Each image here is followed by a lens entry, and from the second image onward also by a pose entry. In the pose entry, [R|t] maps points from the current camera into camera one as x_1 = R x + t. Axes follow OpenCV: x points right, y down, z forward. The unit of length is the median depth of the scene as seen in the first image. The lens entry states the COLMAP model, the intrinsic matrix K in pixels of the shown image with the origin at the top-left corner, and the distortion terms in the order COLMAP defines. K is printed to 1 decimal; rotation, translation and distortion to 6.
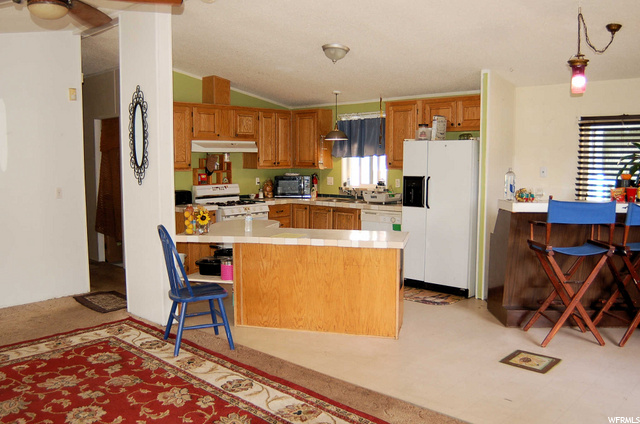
lens RADIAL K [[549.6, 0, 317.3], [0, 549.6, 207.2], [0, 0, 1]] dist [-0.088897, 0.015101]
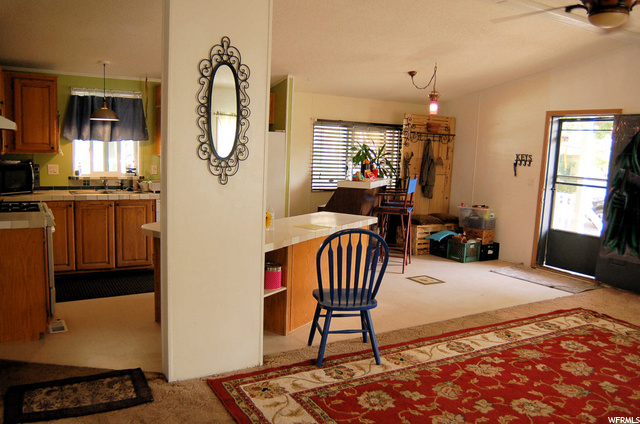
lens RADIAL K [[504.0, 0, 318.6], [0, 504.0, 216.1], [0, 0, 1]] dist [-0.082678, 0.014689]
pose [[0.290303, -0.113271, 0.950207, -0.883388], [0.044873, 0.993489, 0.104721, -0.061283], [-0.955882, 0.012238, 0.293495, 0.691503]]
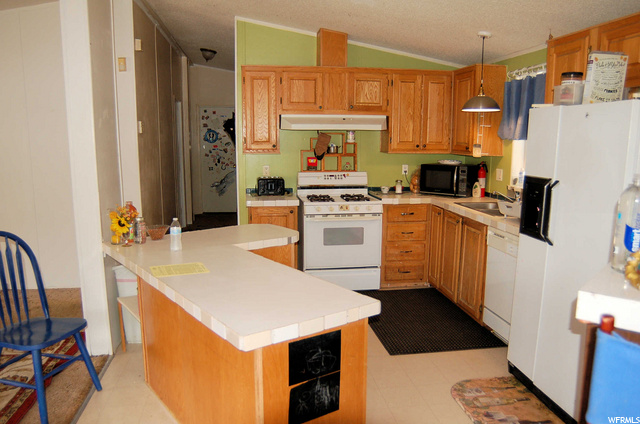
lens RADIAL K [[504.0, 0, 321.3], [0, 504.0, 217.6], [0, 0, 1]] dist [-0.082678, 0.014689]
pose [[0.785061, 0.106061, -0.610271, 0.372100], [-0.065053, 0.993901, 0.089049, -0.058925], [0.615993, -0.030209, 0.787172, 0.638903]]
